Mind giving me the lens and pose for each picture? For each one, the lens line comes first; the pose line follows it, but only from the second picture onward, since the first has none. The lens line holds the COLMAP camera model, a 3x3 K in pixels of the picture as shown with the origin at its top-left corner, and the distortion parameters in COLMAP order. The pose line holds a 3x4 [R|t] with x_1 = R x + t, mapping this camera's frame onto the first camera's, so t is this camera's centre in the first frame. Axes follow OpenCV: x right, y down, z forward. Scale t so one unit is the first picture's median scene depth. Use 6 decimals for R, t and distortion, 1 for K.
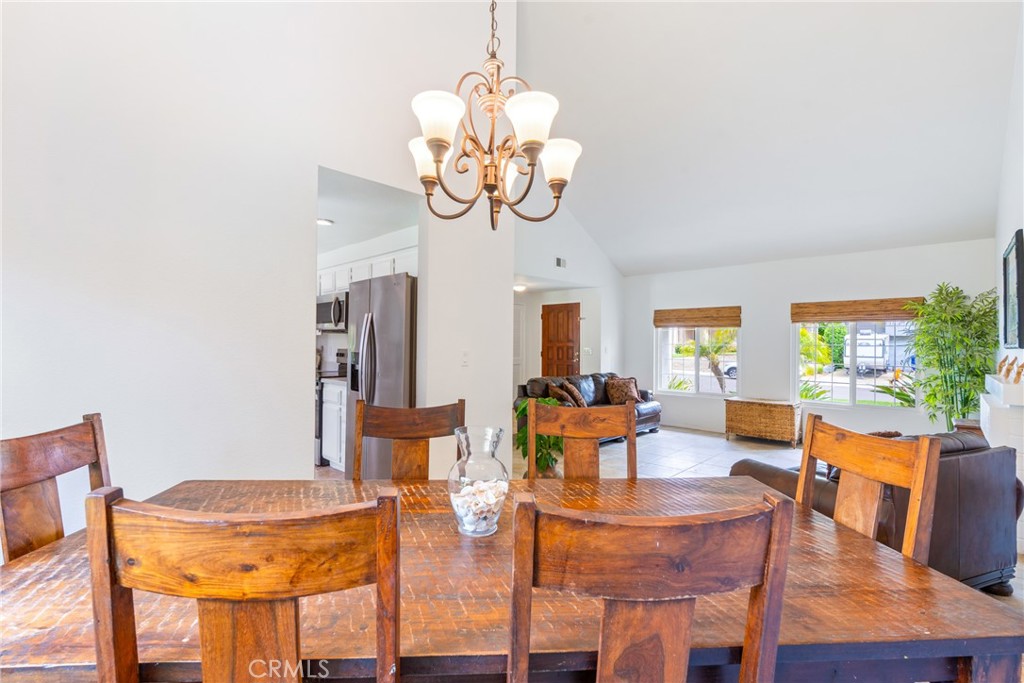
lens RADIAL K [[462.6, 0, 509.7], [0, 462.6, 332.3], [0, 0, 1]] dist [-0.010117, 0.000058]
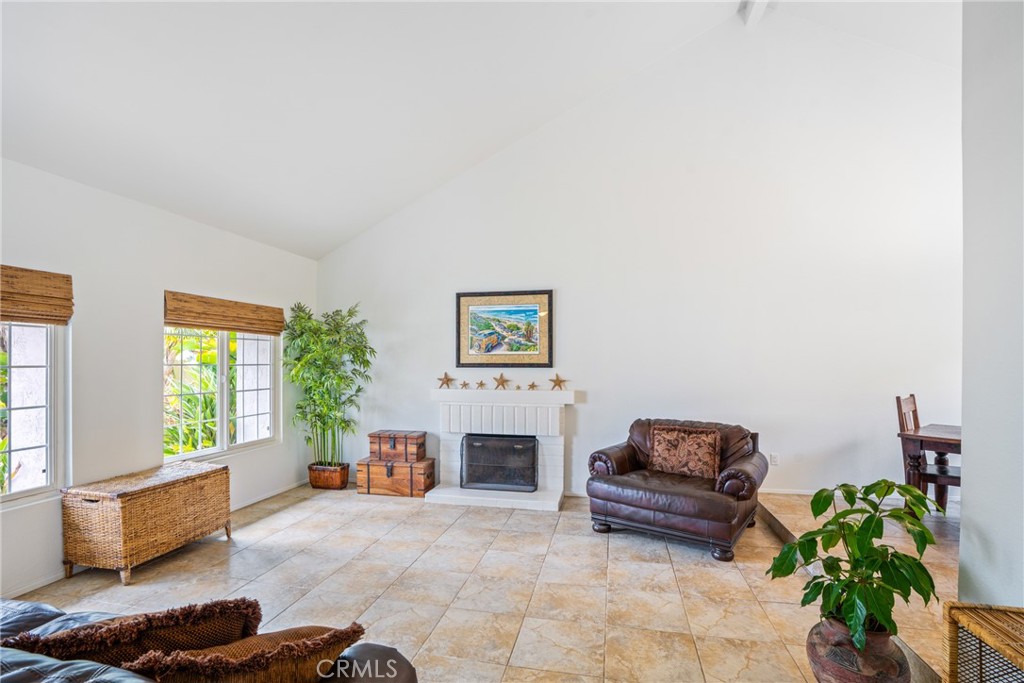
lens RADIAL K [[478.4, 0, 511.9], [0, 478.4, 361.3], [0, 0, 1]] dist [-0.070236, 0.028301]
pose [[-0.524942, -0.014201, 0.851020, -0.082692], [-0.036952, 0.999298, -0.006118, 0.010597], [-0.850336, -0.034659, -0.525098, 0.880887]]
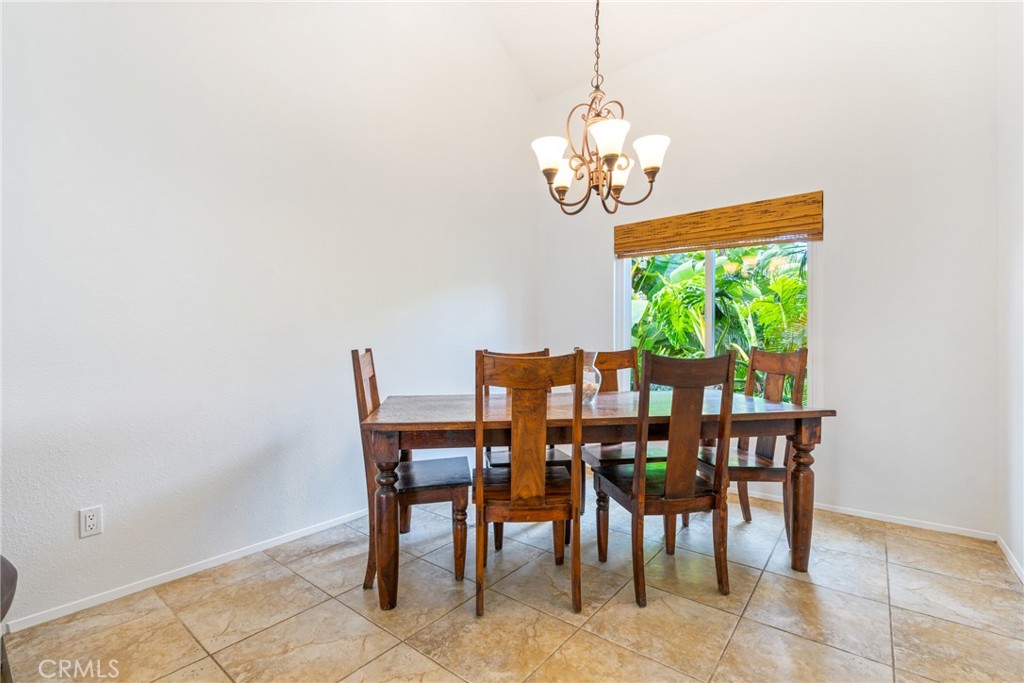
lens RADIAL K [[470.7, 0, 512.3], [0, 470.7, 338.2], [0, 0, 1]] dist [-0.066752, 0.025586]
pose [[-0.994824, -0.019674, -0.099695, 0.072033], [-0.015602, 0.999018, -0.041464, 0.035573], [0.100413, -0.039693, -0.994154, 0.502027]]
